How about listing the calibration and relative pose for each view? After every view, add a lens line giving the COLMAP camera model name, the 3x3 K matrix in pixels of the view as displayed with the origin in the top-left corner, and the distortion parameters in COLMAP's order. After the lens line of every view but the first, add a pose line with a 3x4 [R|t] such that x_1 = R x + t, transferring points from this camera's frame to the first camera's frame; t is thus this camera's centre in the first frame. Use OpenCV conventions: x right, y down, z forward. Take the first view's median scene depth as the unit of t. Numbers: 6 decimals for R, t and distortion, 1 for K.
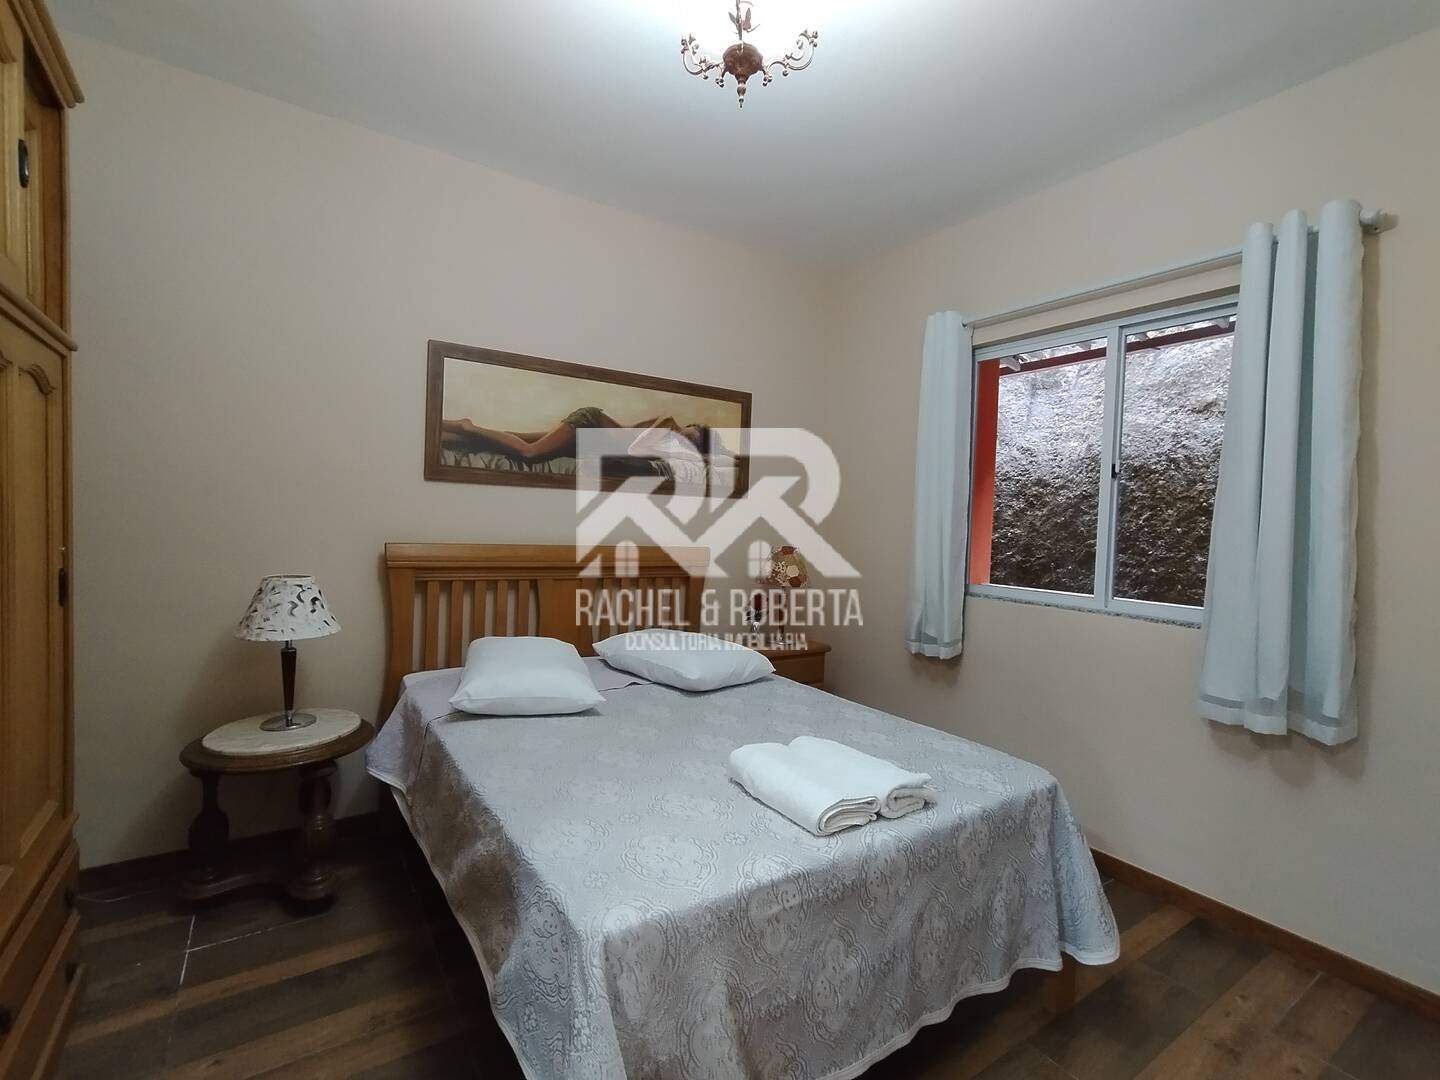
lens RADIAL K [[661.1, 0, 720.9], [0, 661.1, 540.8], [0, 0, 1]] dist [0.001040, 0.002614]
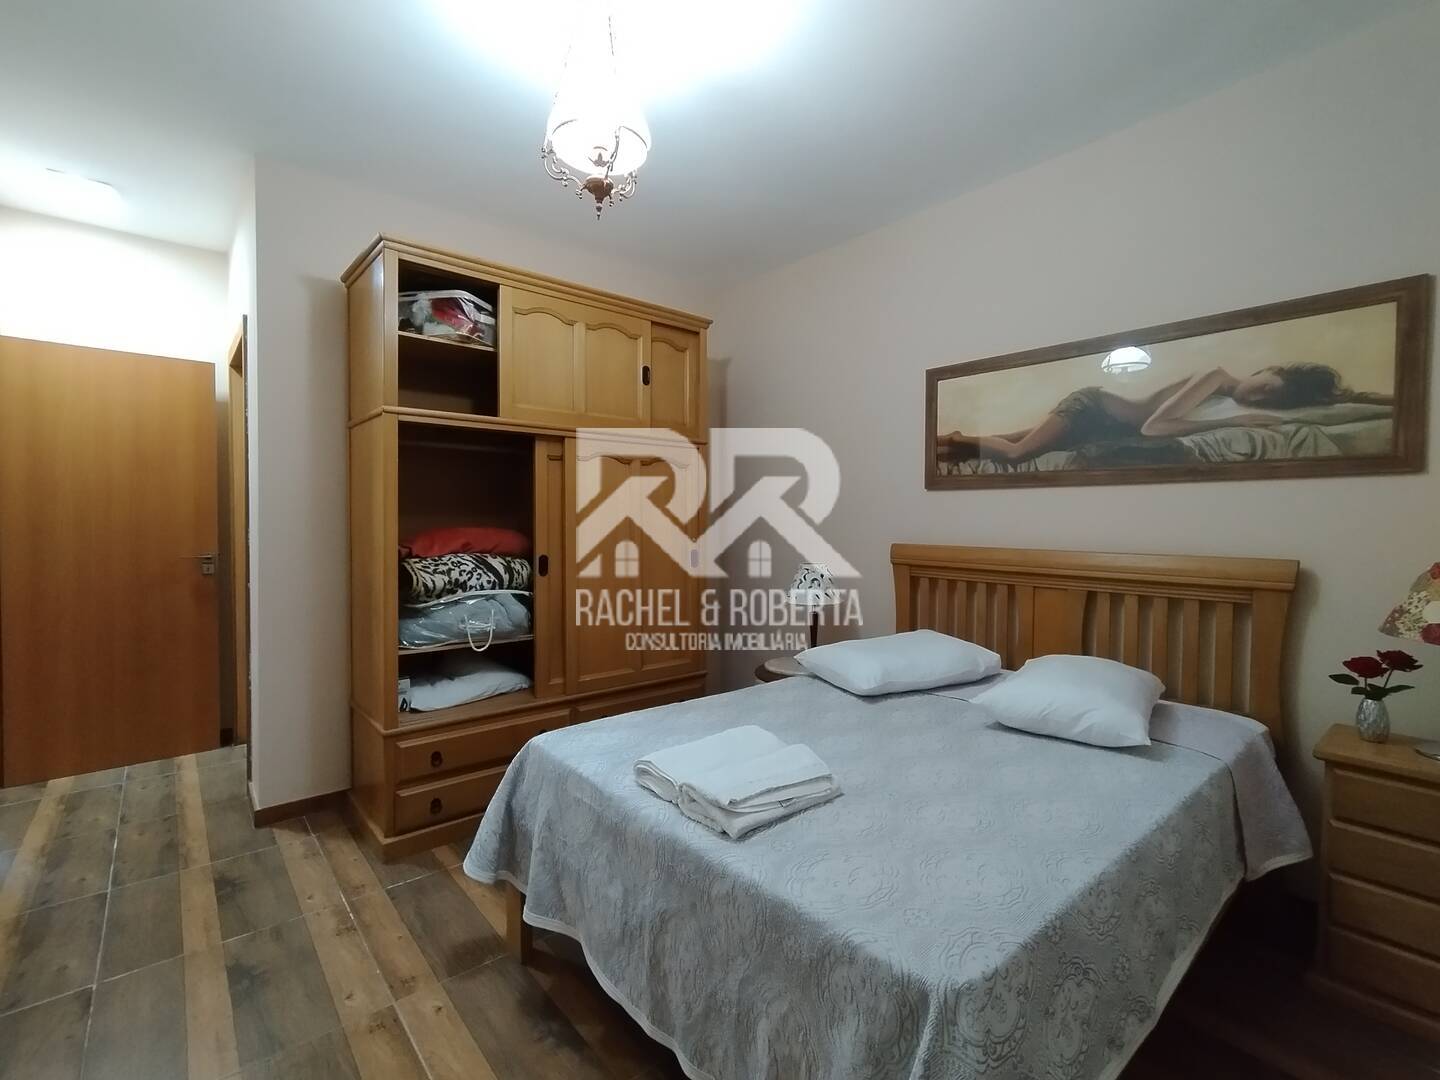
lens RADIAL K [[661.1, 0, 721.4], [0, 661.1, 540.6], [0, 0, 1]] dist [0.001040, 0.002614]
pose [[0.133505, -0.001560, -0.991047, 0.636644], [-0.032415, 0.999457, -0.005940, 0.014468], [0.990518, 0.032917, 0.133382, 0.476036]]
